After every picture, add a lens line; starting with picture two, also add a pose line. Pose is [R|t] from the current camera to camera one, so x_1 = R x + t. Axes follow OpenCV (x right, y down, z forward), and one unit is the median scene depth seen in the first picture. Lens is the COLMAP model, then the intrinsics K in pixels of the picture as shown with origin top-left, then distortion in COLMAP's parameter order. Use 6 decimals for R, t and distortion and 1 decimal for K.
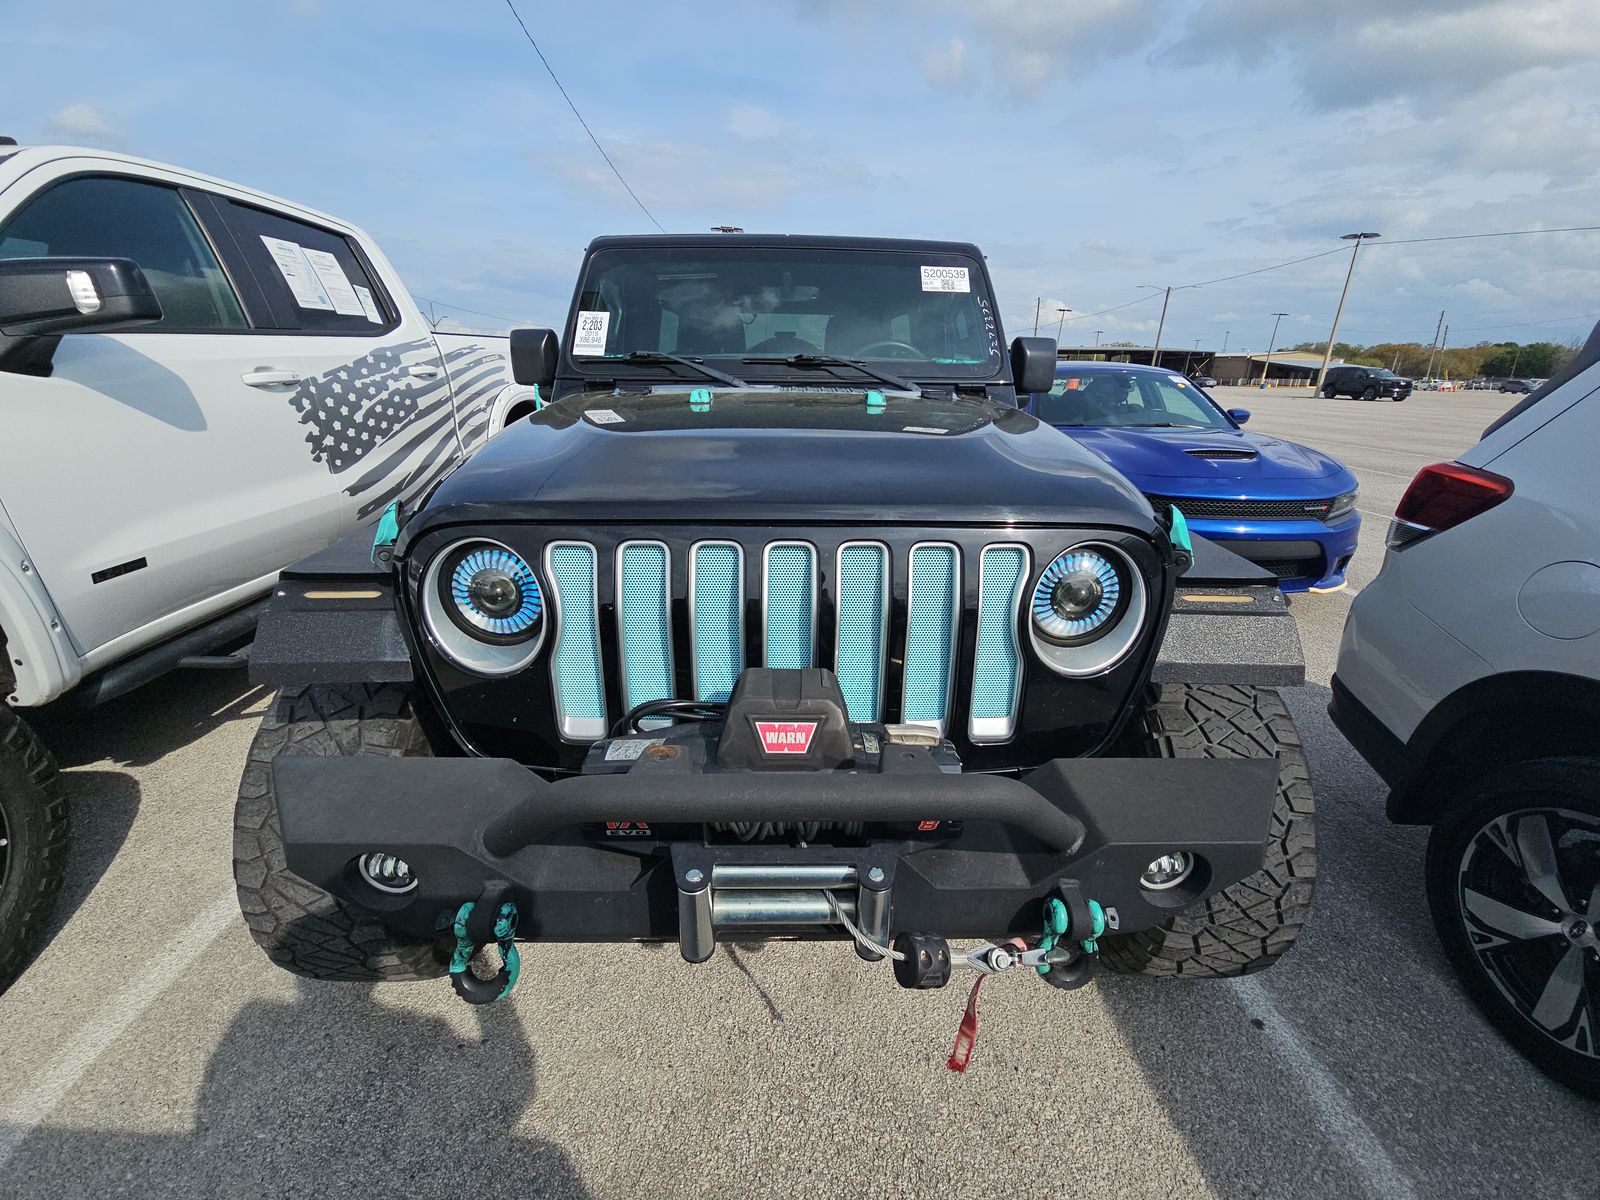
lens RADIAL K [[654.7, 0, 800.0], [0, 654.7, 600.0], [0, 0, 1]] dist [0.020766, -0.014921]
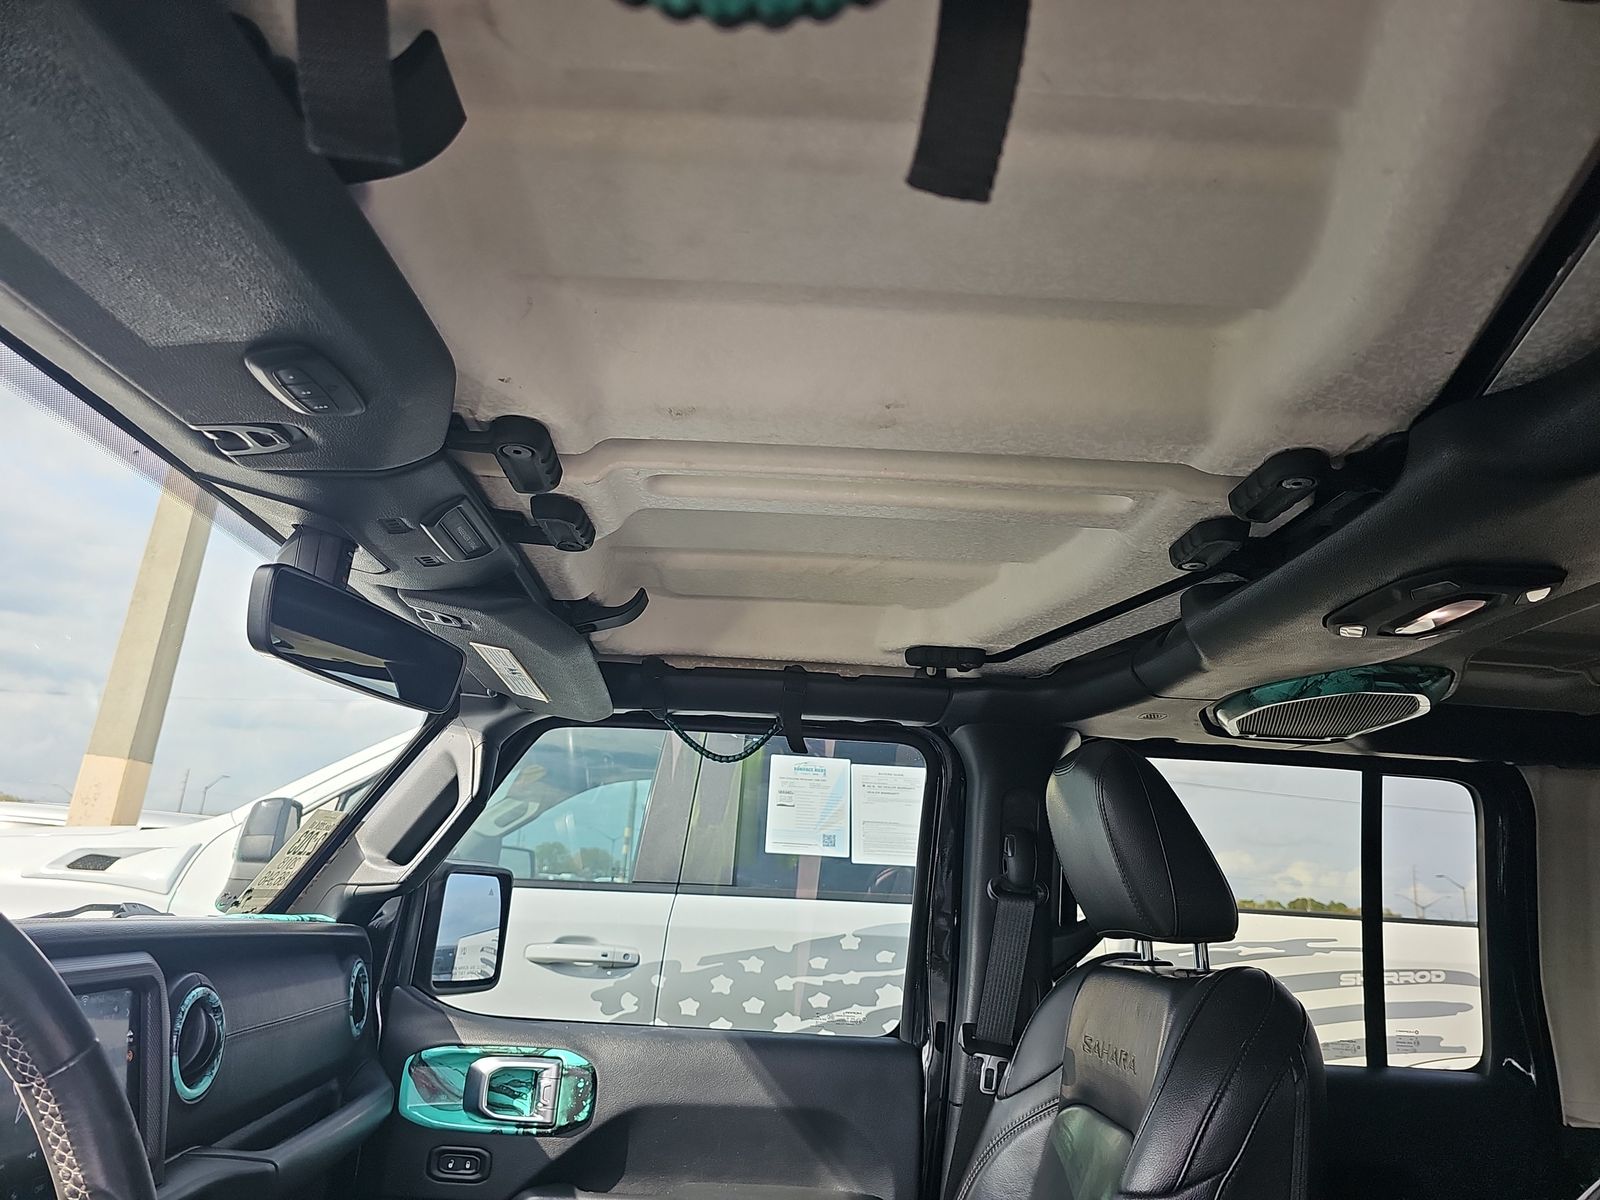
lens RADIAL K [[1063.5, 0, 797.3], [0, 1063.5, 613.4], [0, 0, 1]] dist [0.080398, -0.115556]
pose [[0.001783, -0.260602, -0.965445, 0.263476], [-0.401056, 0.884214, -0.239416, -0.401518], [0.916052, 0.387624, -0.102940, 1.011415]]
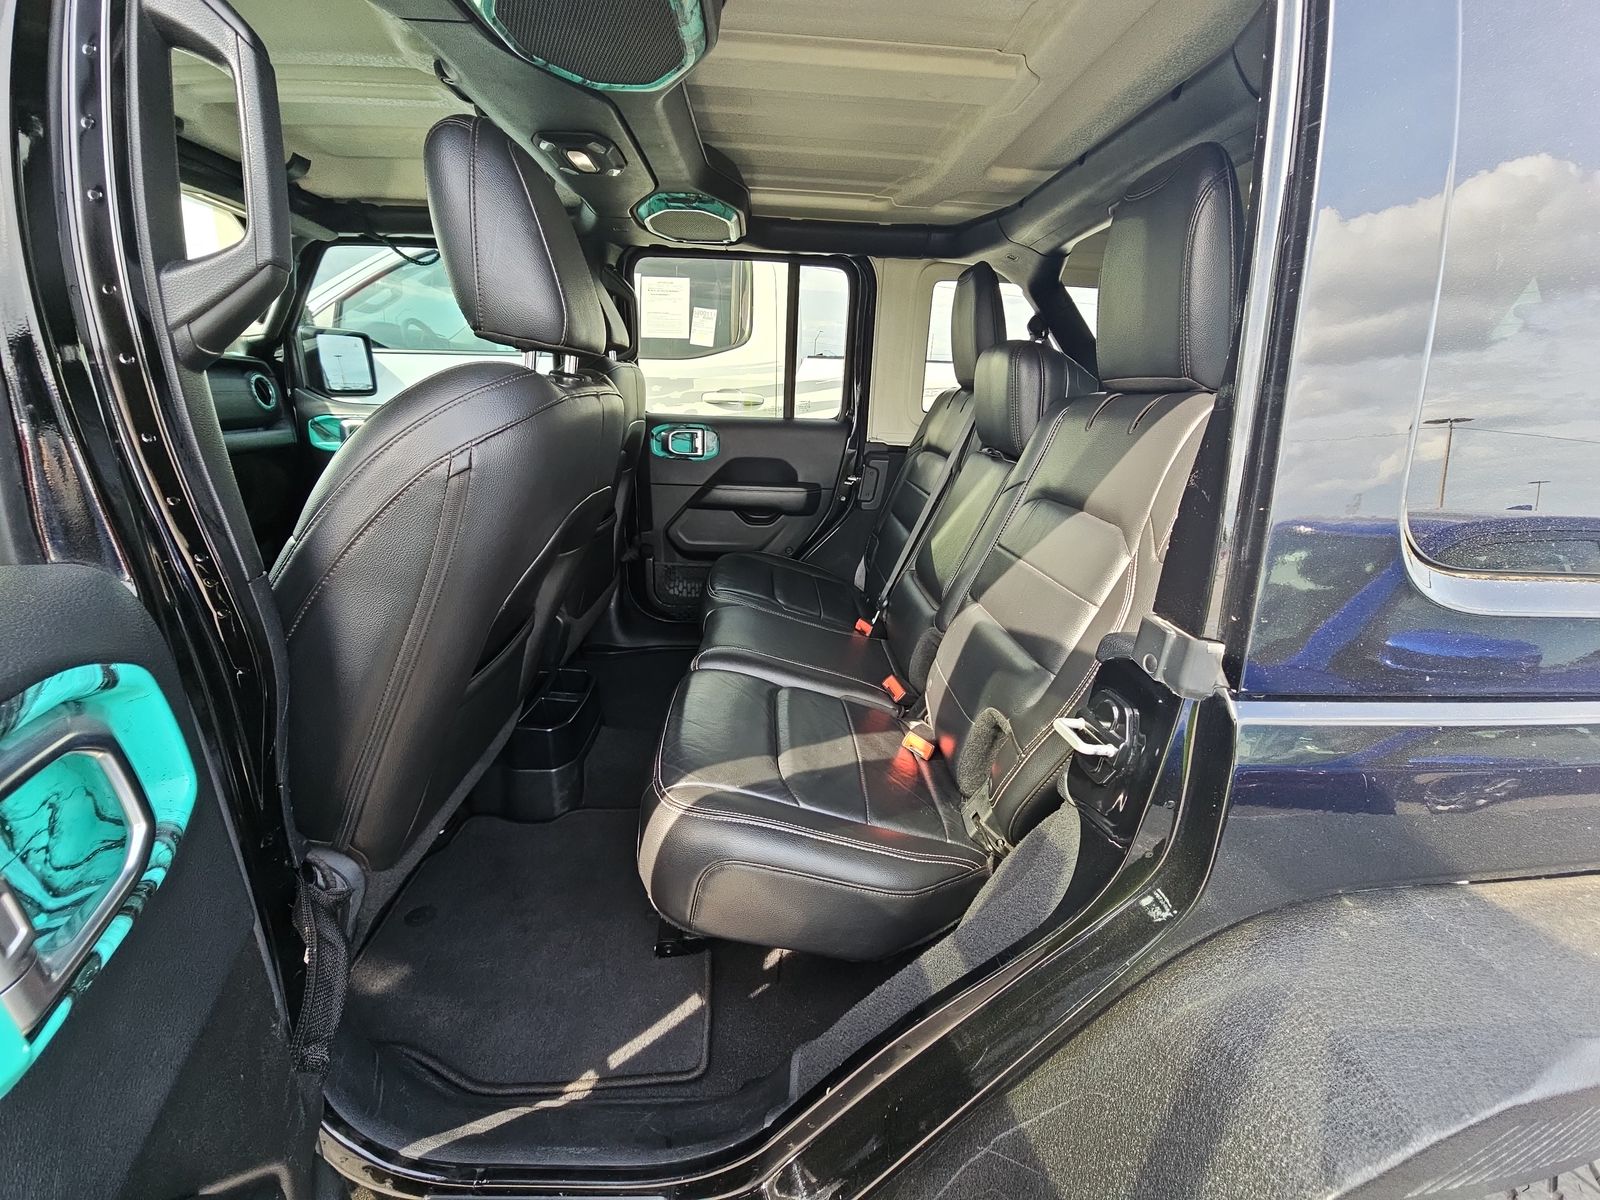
lens RADIAL K [[654.7, 0, 800.0], [0, 654.7, 600.0], [0, 0, 1]] dist [0.020766, -0.014921]
pose [[0.022042, 0.297192, -0.954563, 0.415903], [-0.374432, 0.887757, 0.267746, -0.466825], [0.926992, 0.351518, 0.130846, 1.303177]]
